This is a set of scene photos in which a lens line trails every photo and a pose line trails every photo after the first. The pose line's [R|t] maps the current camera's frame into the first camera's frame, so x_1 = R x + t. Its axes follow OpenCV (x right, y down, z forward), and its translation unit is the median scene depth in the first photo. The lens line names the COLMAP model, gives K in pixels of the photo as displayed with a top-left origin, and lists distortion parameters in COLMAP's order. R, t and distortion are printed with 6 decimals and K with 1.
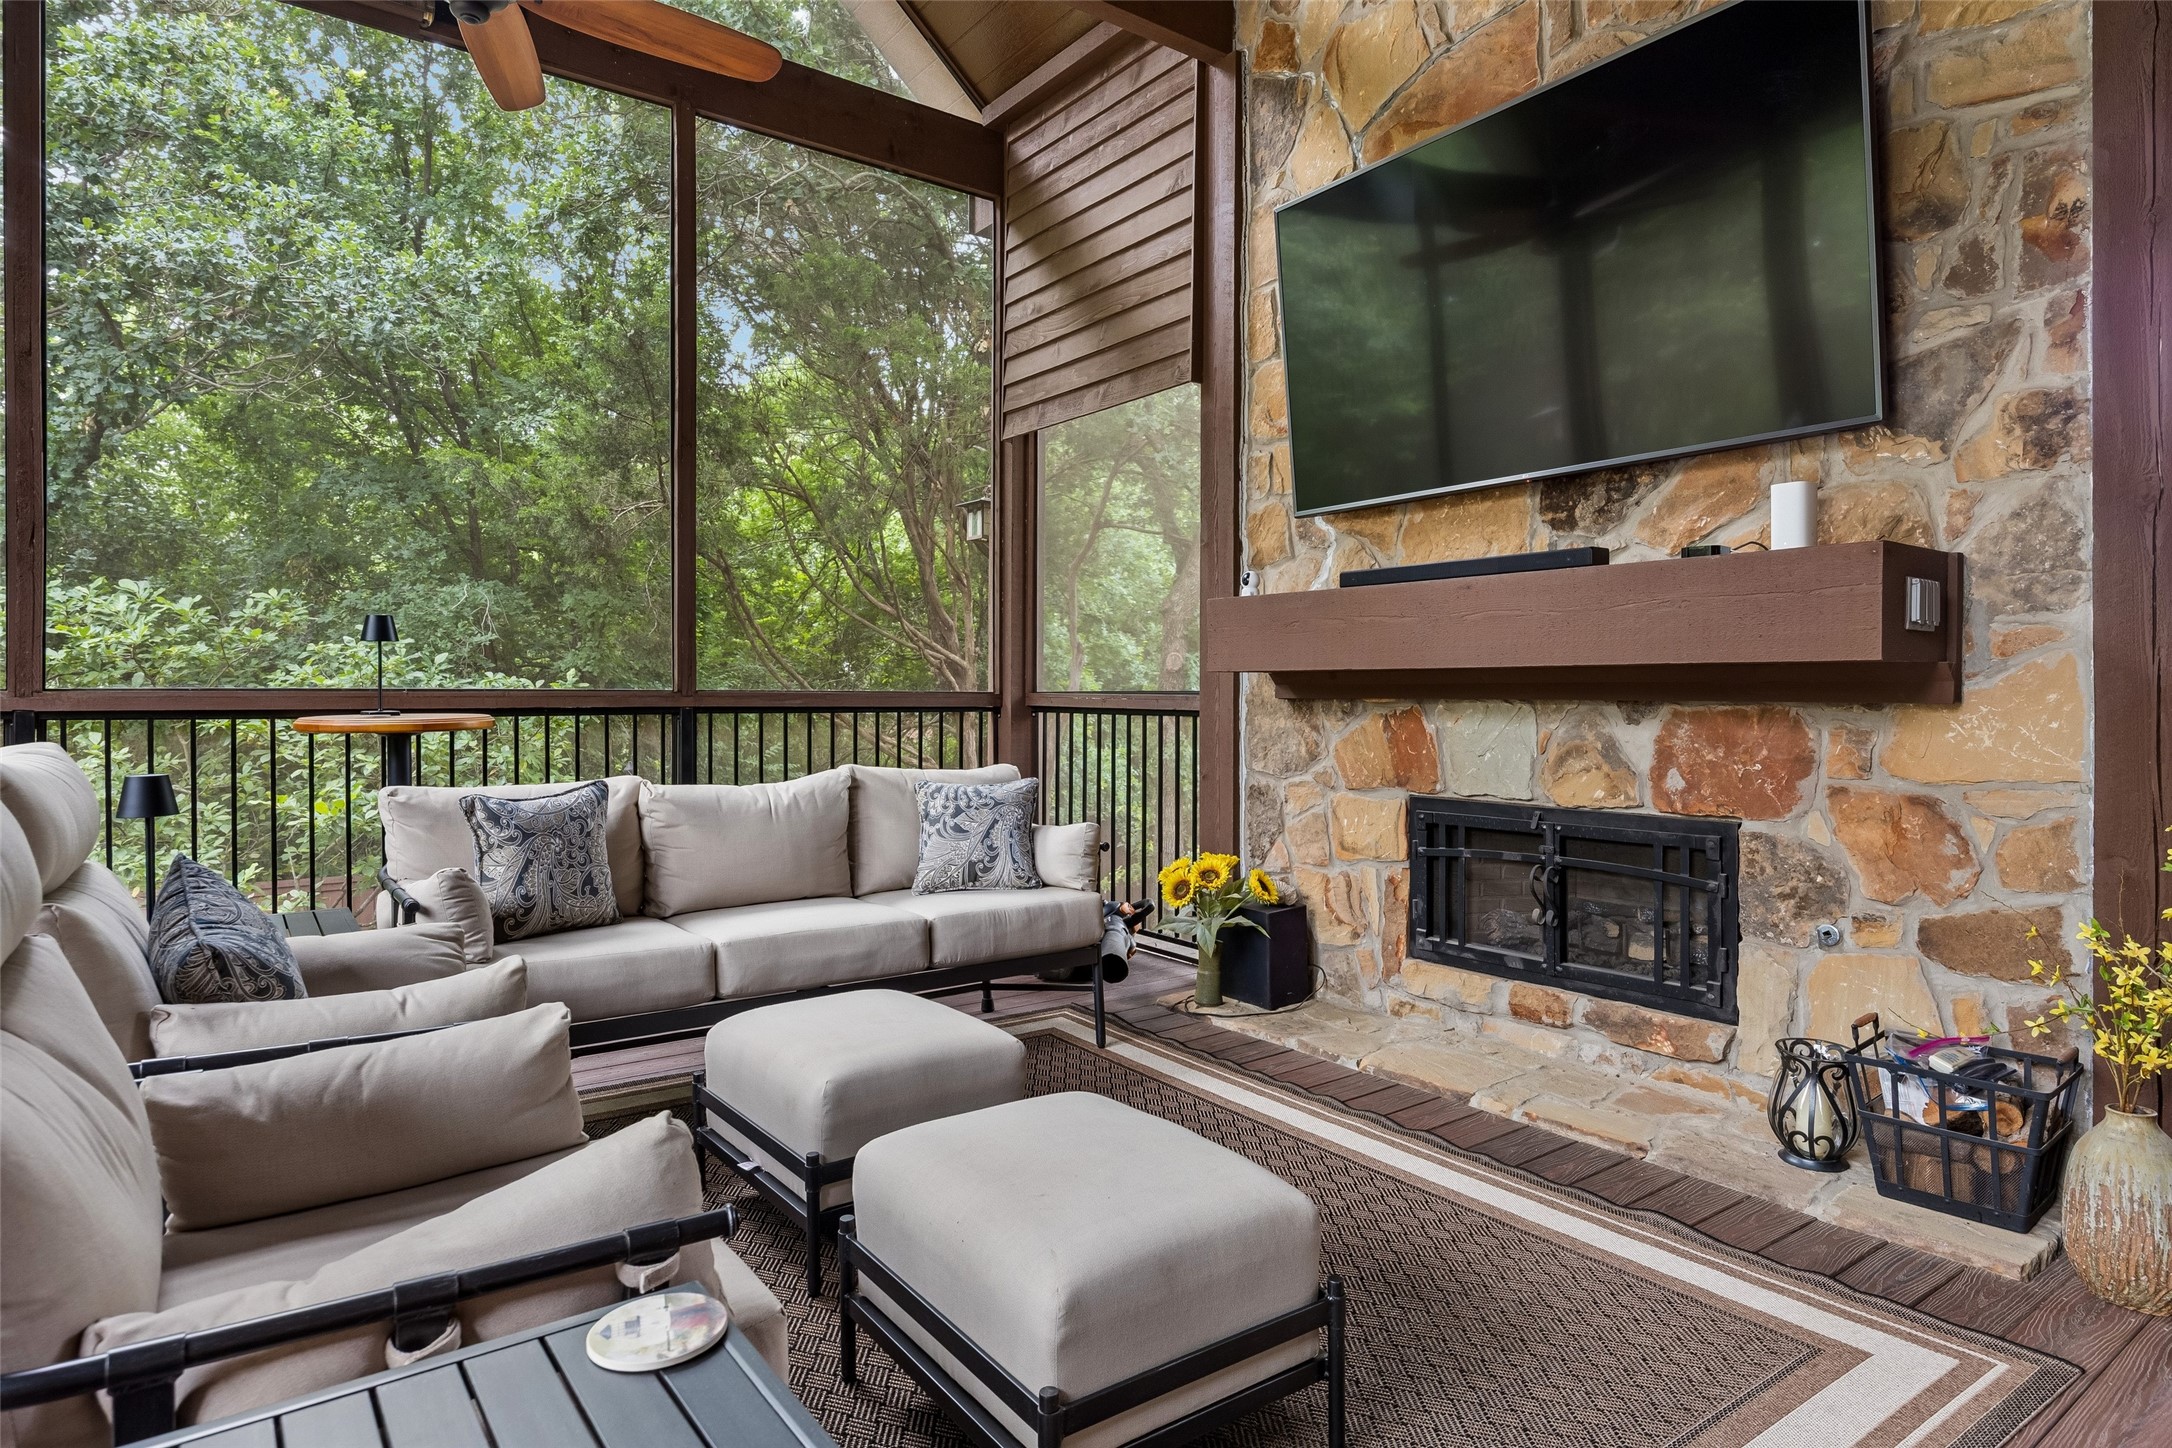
lens RADIAL K [[1212.2, 0, 1084.8], [0, 1212.2, 711.0], [0, 0, 1]] dist [-0.003322, -0.001248]
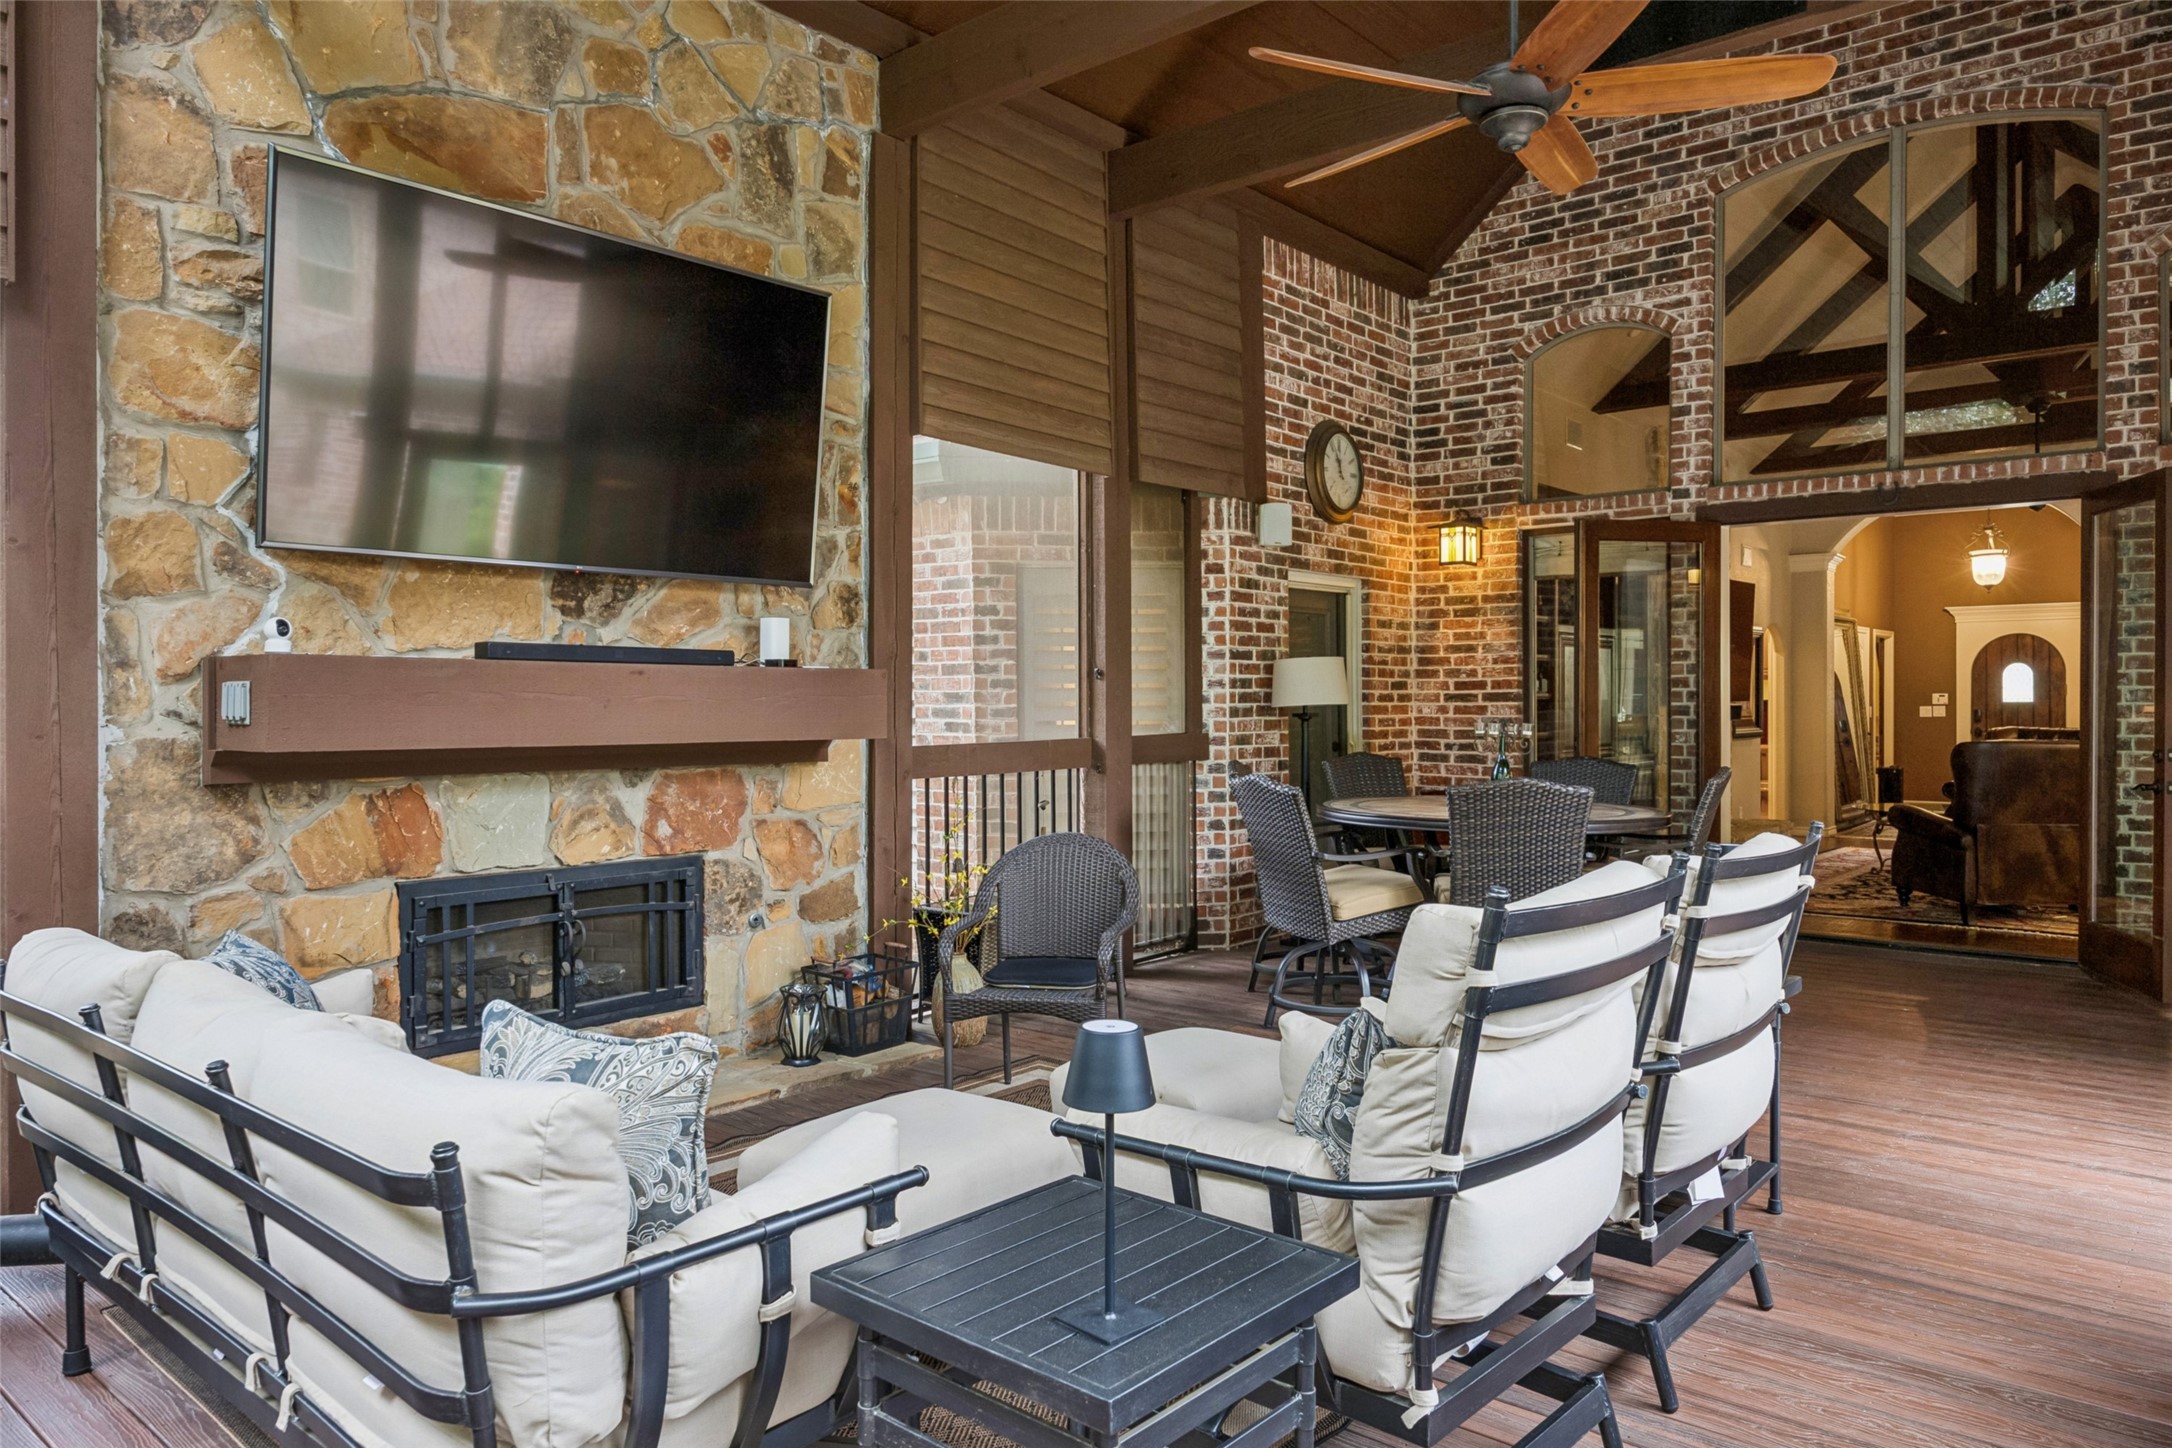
lens RADIAL K [[1446.5, 0, 1087.8], [0, 1446.5, 716.6], [0, 0, 1]] dist [-0.000139, 0.001485]
pose [[-0.223681, -0.011446, 0.974595, -1.041382], [0.013071, 0.999806, 0.014742, -0.073718], [-0.974575, 0.016037, -0.223488, 0.865081]]
